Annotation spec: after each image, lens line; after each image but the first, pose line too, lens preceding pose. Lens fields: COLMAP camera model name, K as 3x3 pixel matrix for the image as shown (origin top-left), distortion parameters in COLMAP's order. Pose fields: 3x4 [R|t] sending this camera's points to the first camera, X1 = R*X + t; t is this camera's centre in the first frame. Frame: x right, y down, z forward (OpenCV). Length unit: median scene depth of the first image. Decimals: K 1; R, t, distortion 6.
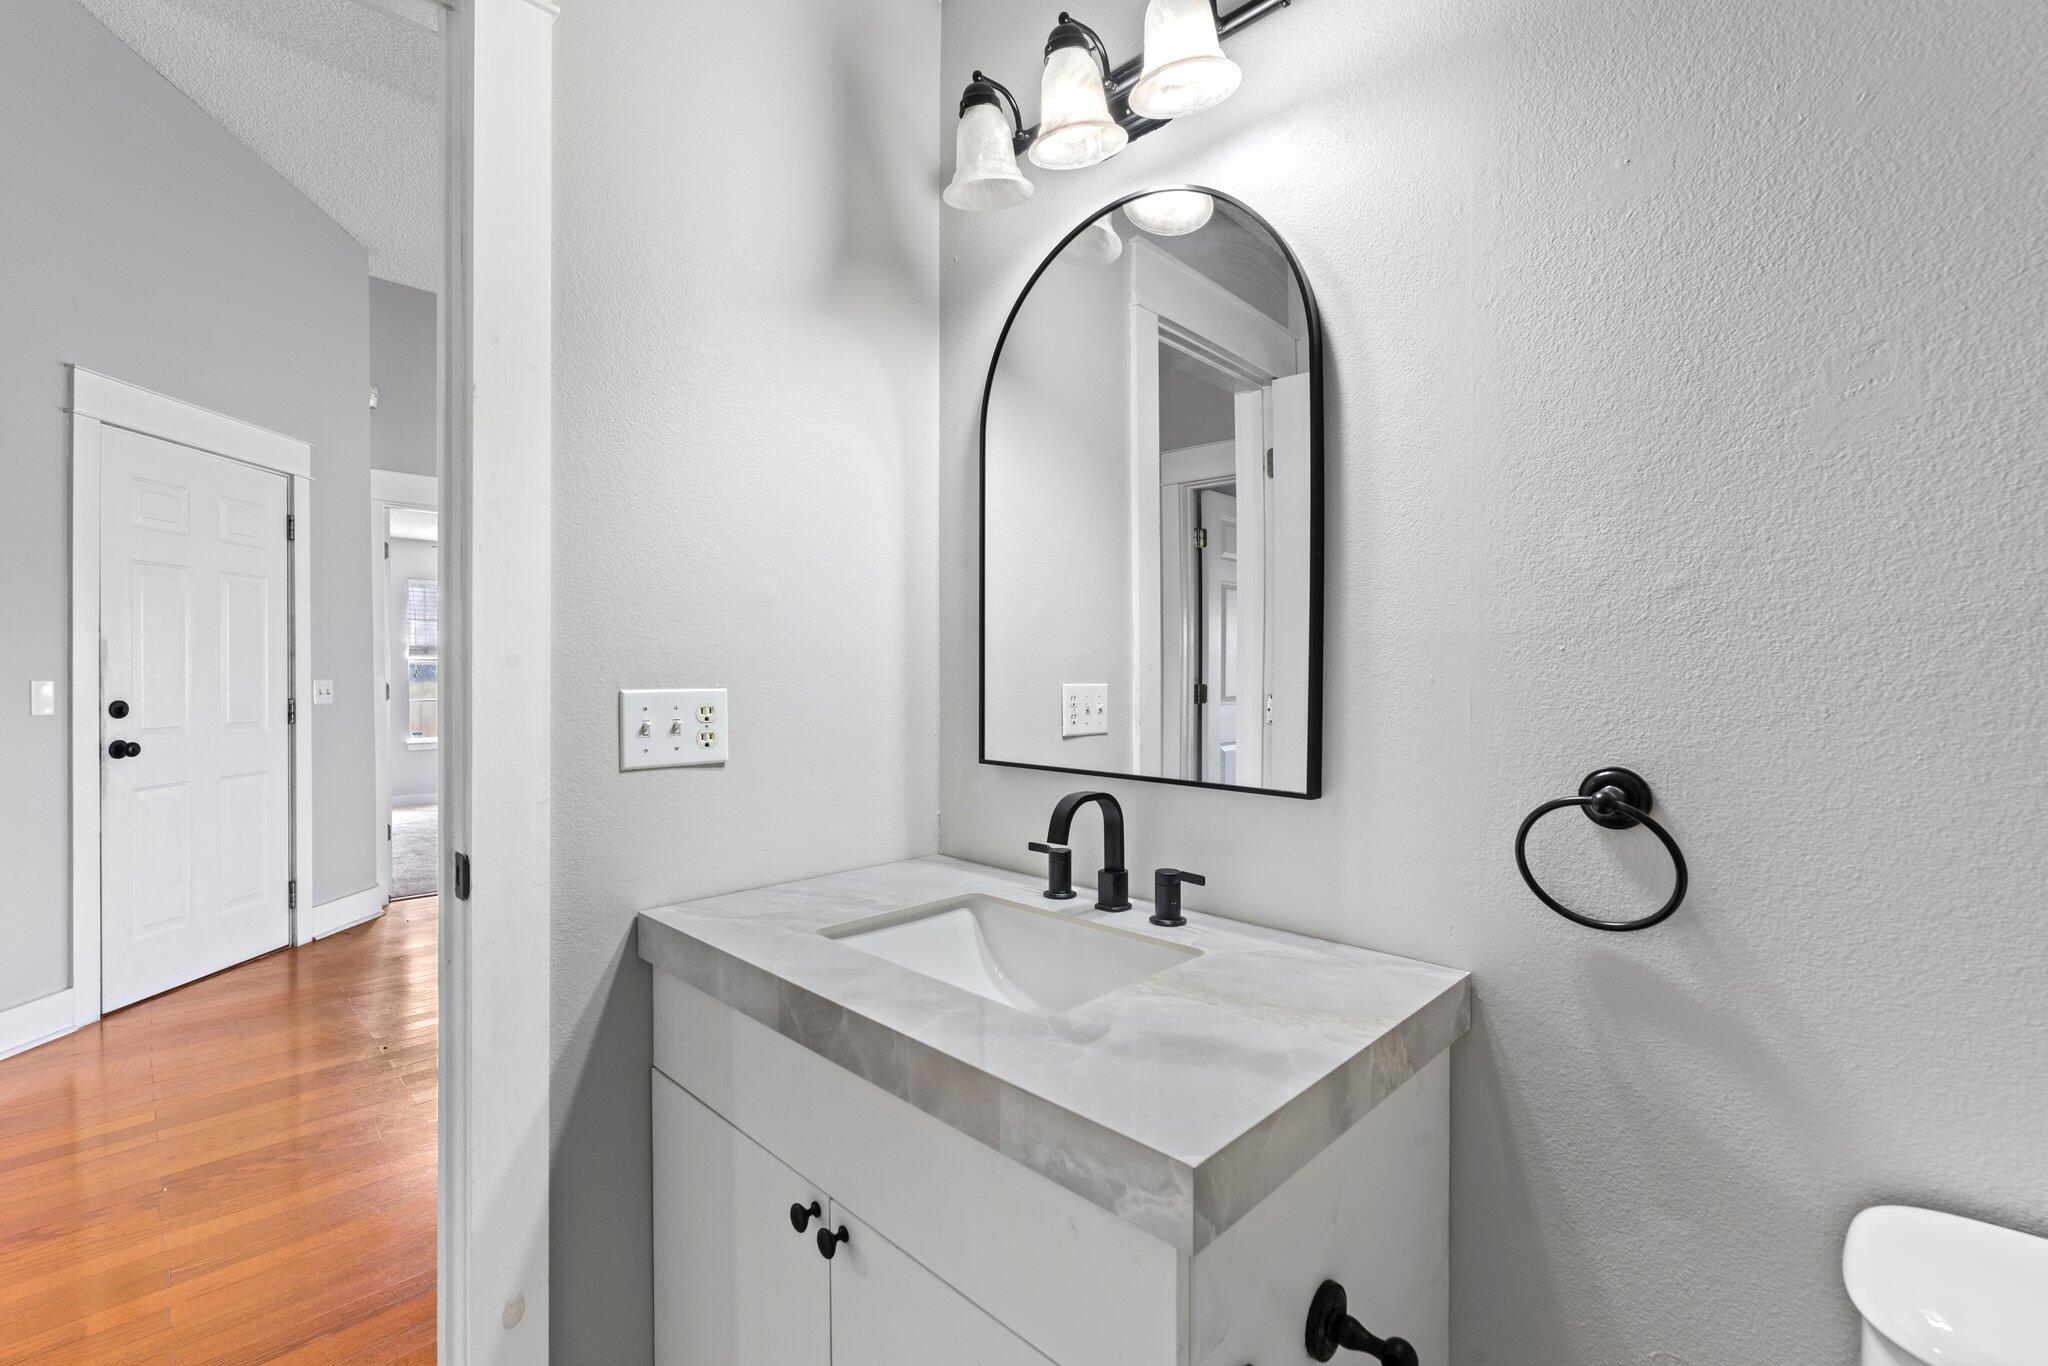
lens RADIAL K [[881.4, 0, 1026.4], [0, 881.4, 664.5], [0, 0, 1]] dist [0.000510, -0.000087]
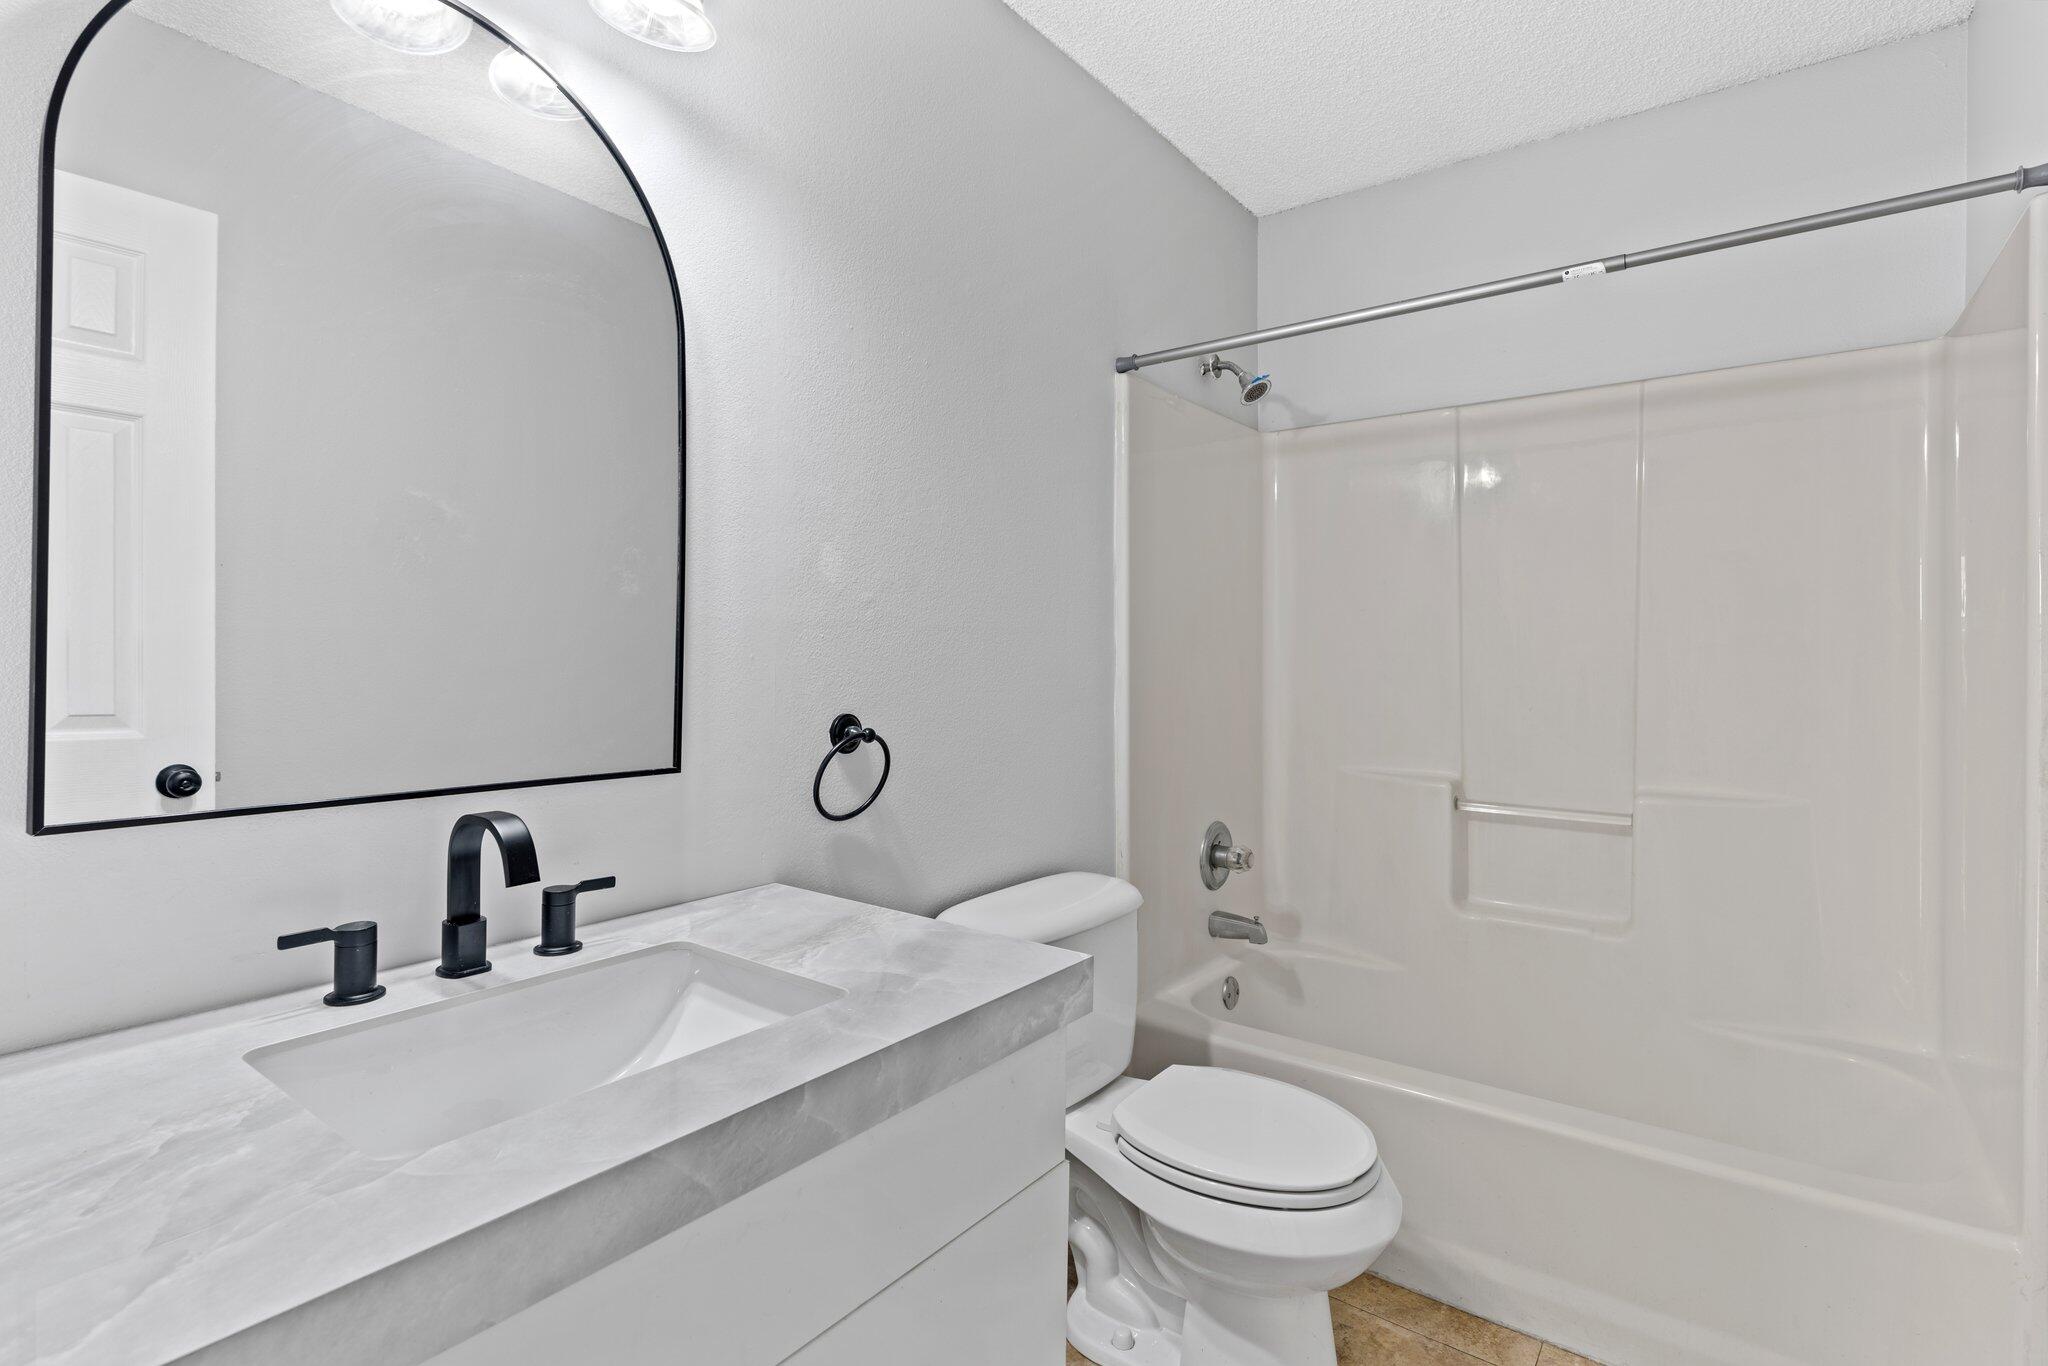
lens RADIAL K [[979.7, 0, 981.5], [0, 979.7, 642.9], [0, 0, 1]] dist [-0.001740, -0.000323]
pose [[-0.092058, 0.012398, 0.995676, -1.034680], [-0.013671, 0.999813, -0.013713, 0.011432], [-0.995660, -0.014874, -0.091871, 0.890235]]
